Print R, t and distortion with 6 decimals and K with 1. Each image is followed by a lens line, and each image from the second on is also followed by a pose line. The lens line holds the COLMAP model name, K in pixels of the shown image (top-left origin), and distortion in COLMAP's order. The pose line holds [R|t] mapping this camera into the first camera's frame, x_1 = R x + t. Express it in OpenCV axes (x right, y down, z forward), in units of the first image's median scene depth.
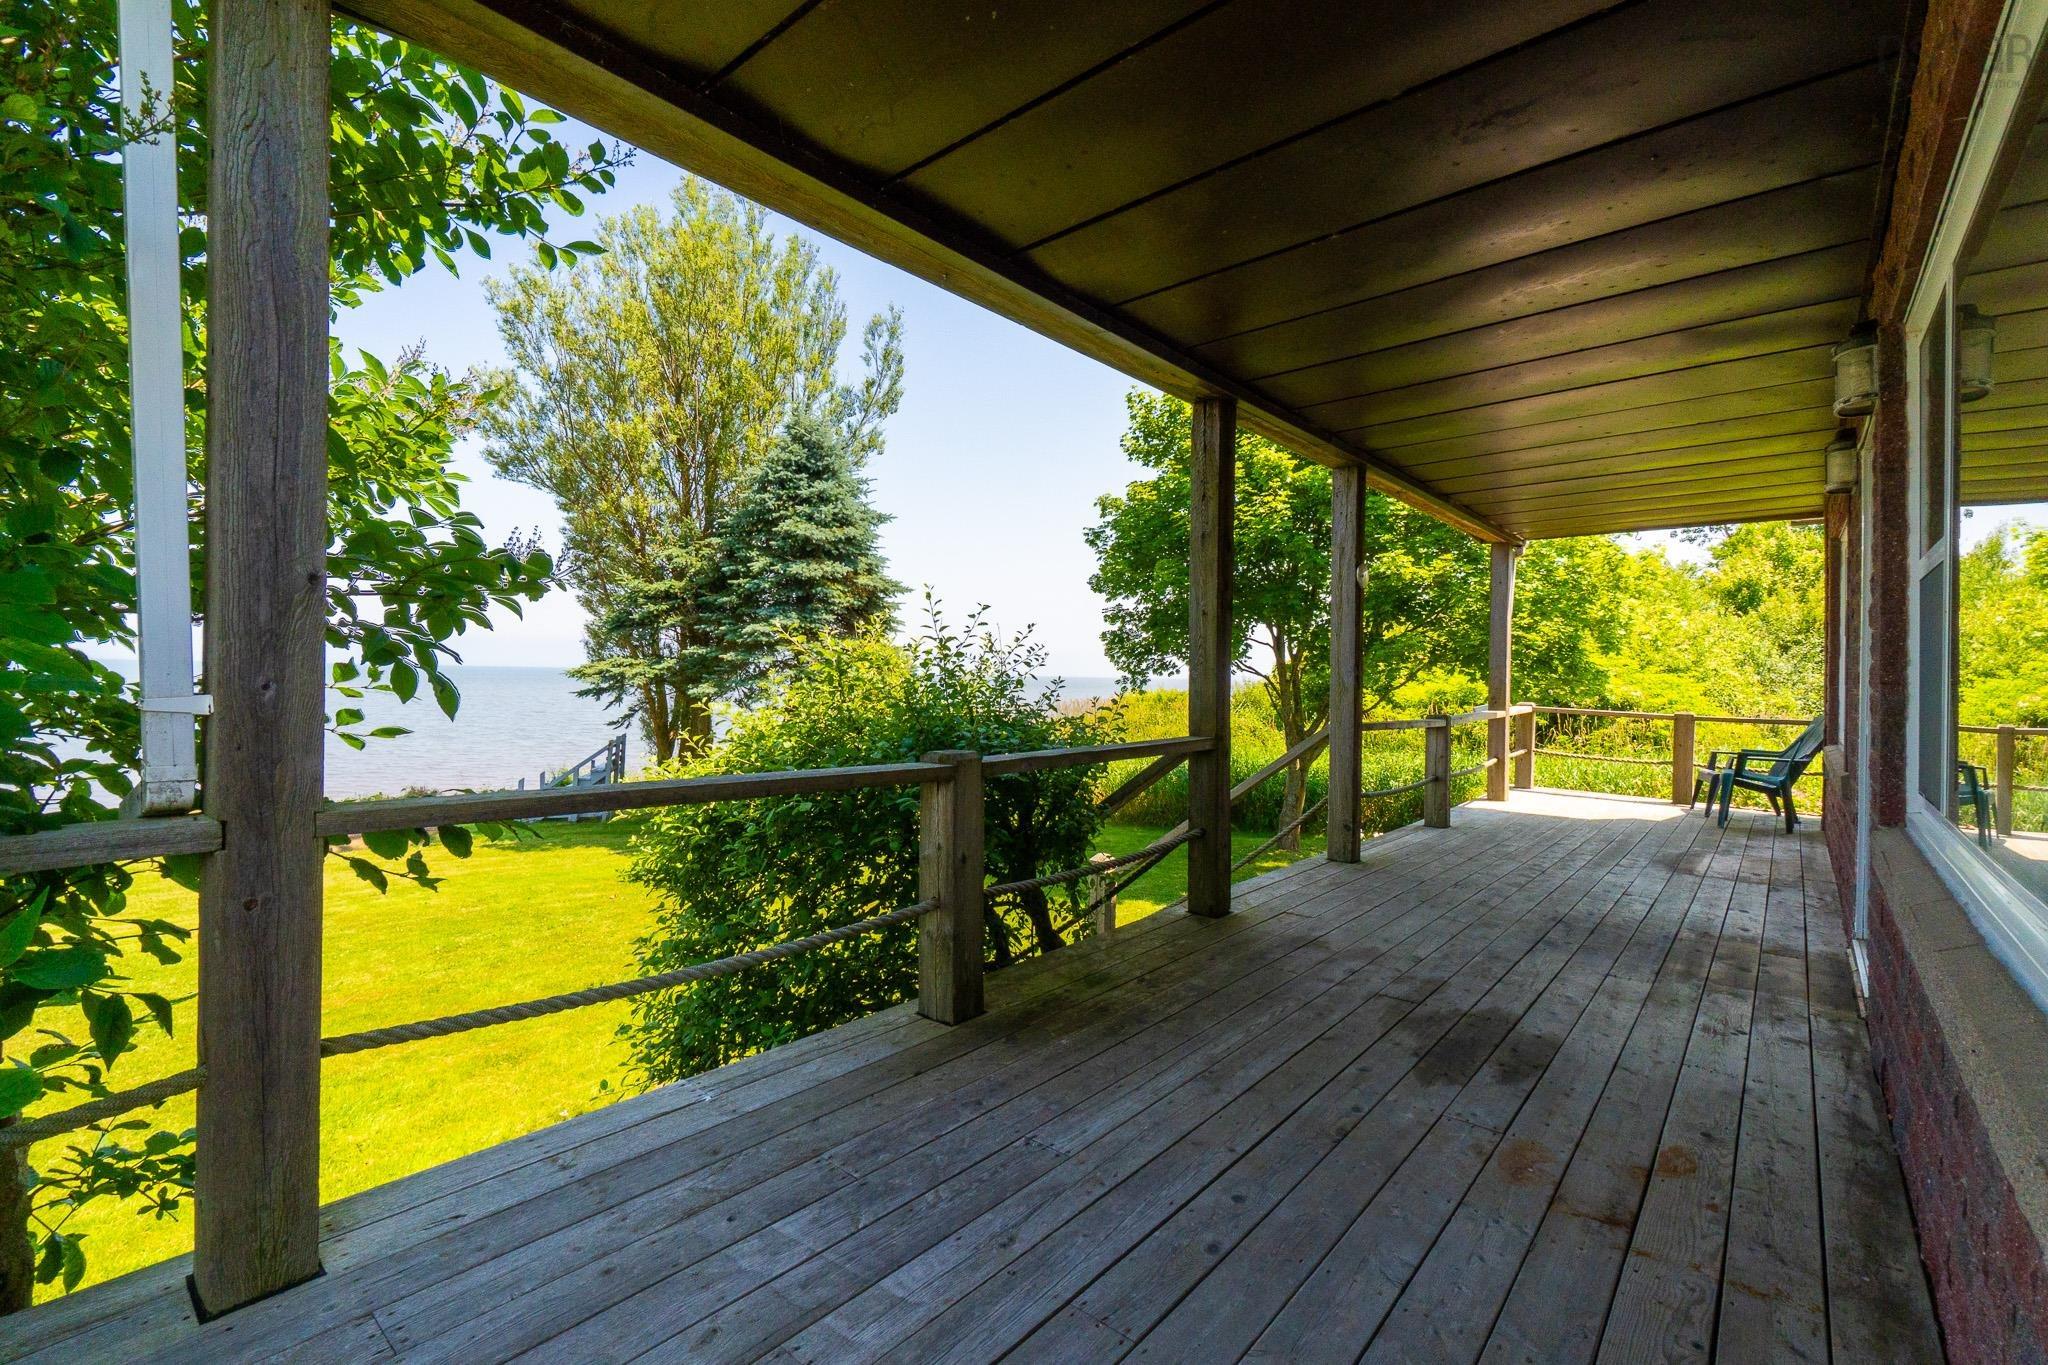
lens RADIAL K [[921.1, 0, 1024.0], [0, 921.1, 682.5], [0, 0, 1]] dist [-0.000073, -0.000065]
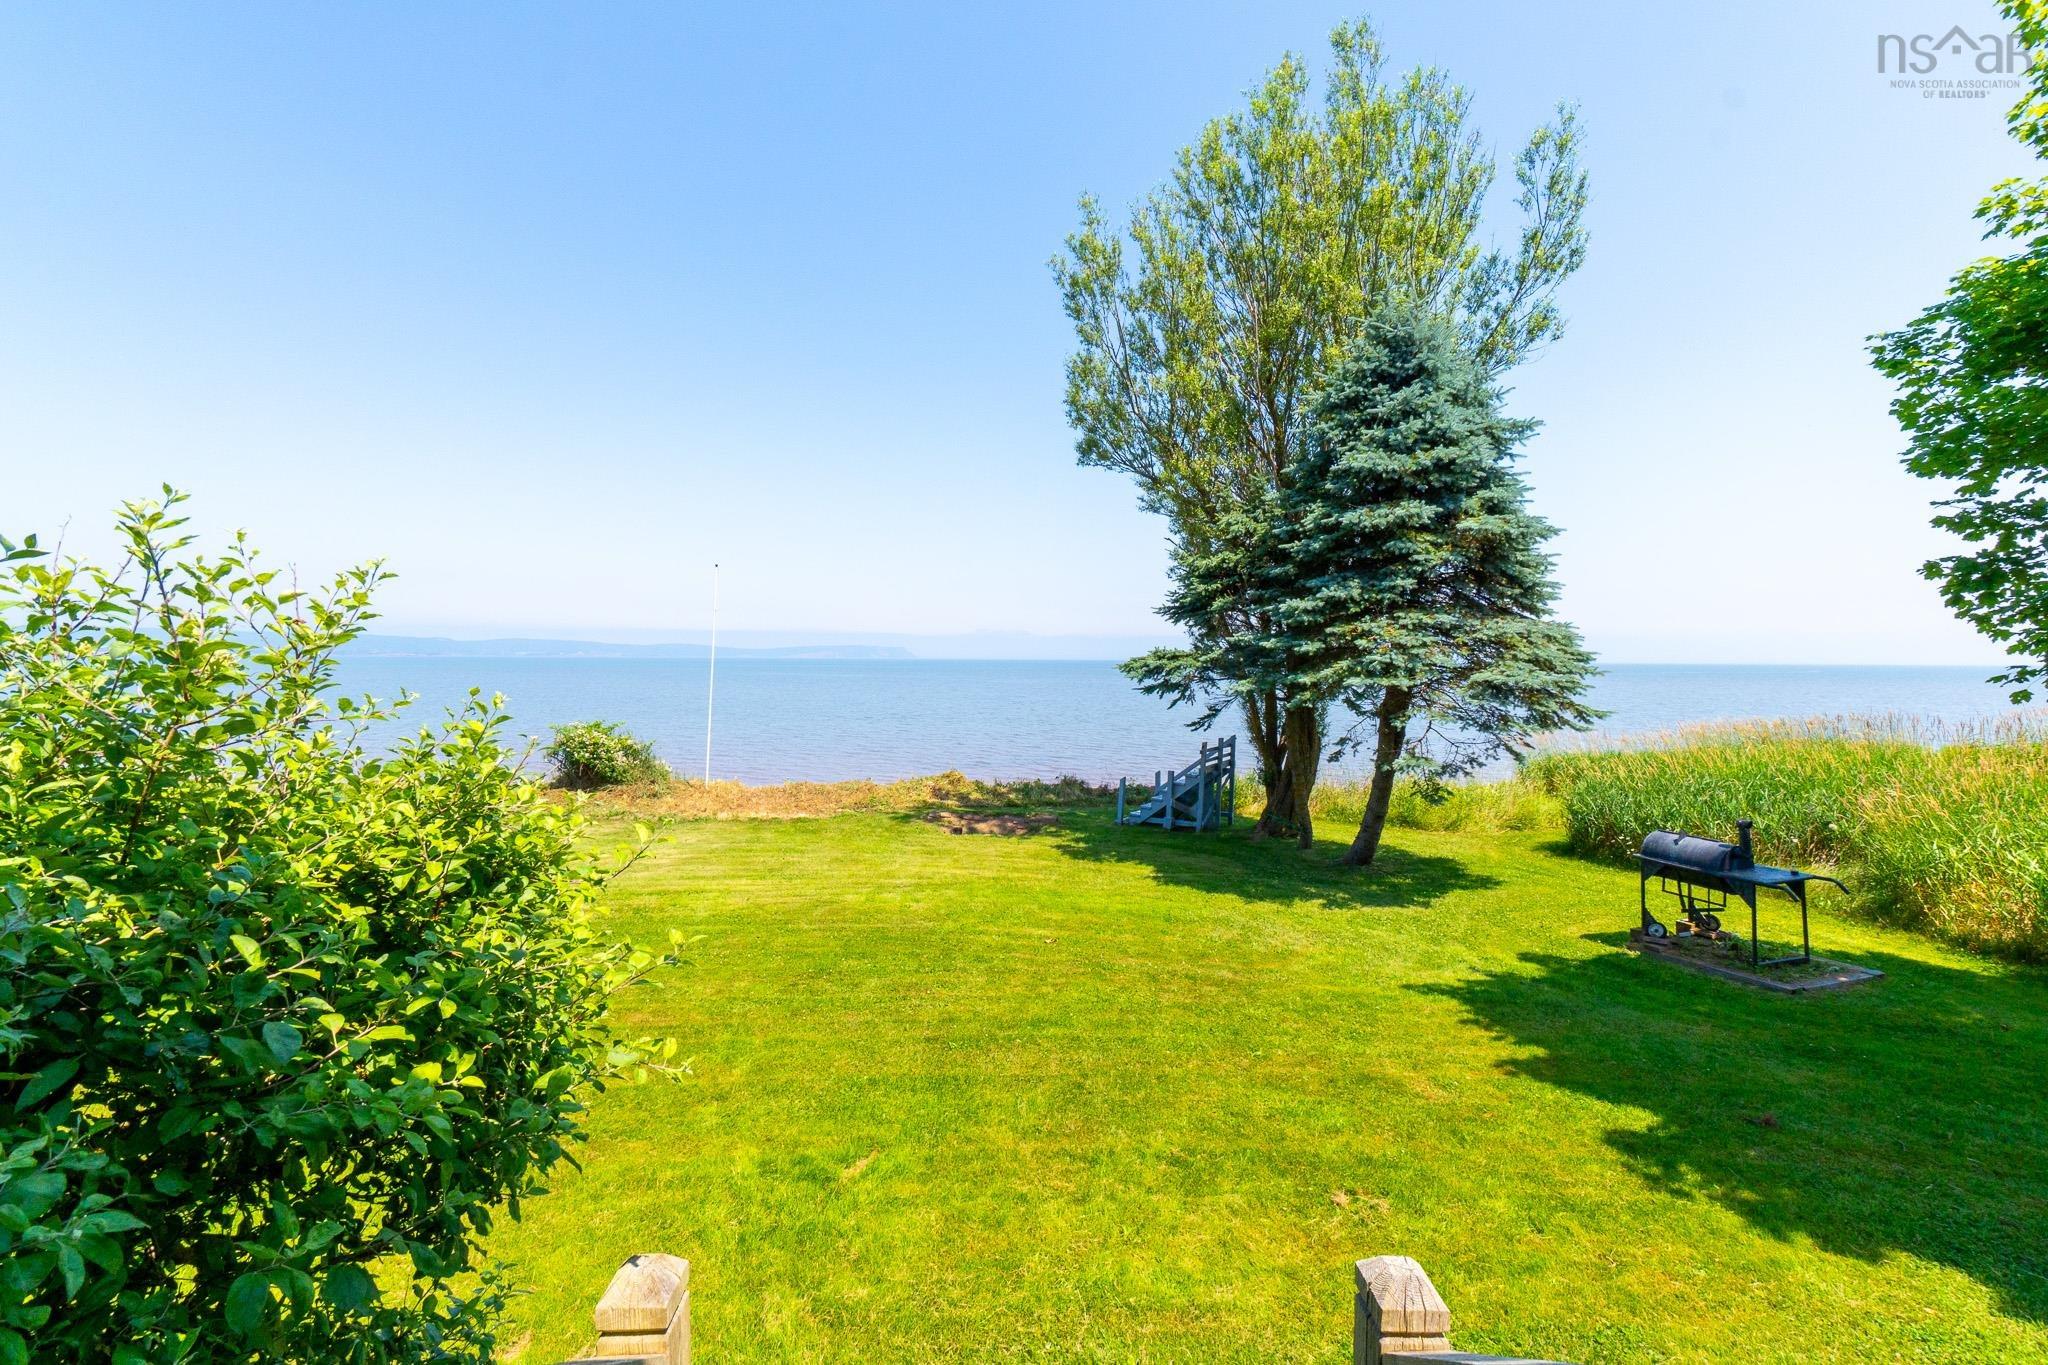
lens RADIAL K [[901.3, 0, 984.6], [0, 901.3, 674.8], [0, 0, 1]] dist [0.000051, -0.000249]
pose [[0.655346, 0.001134, -0.755328, 0.087232], [-0.000946, 0.999999, 0.000681, -0.002437], [0.755328, 0.000268, 0.655347, 0.317207]]
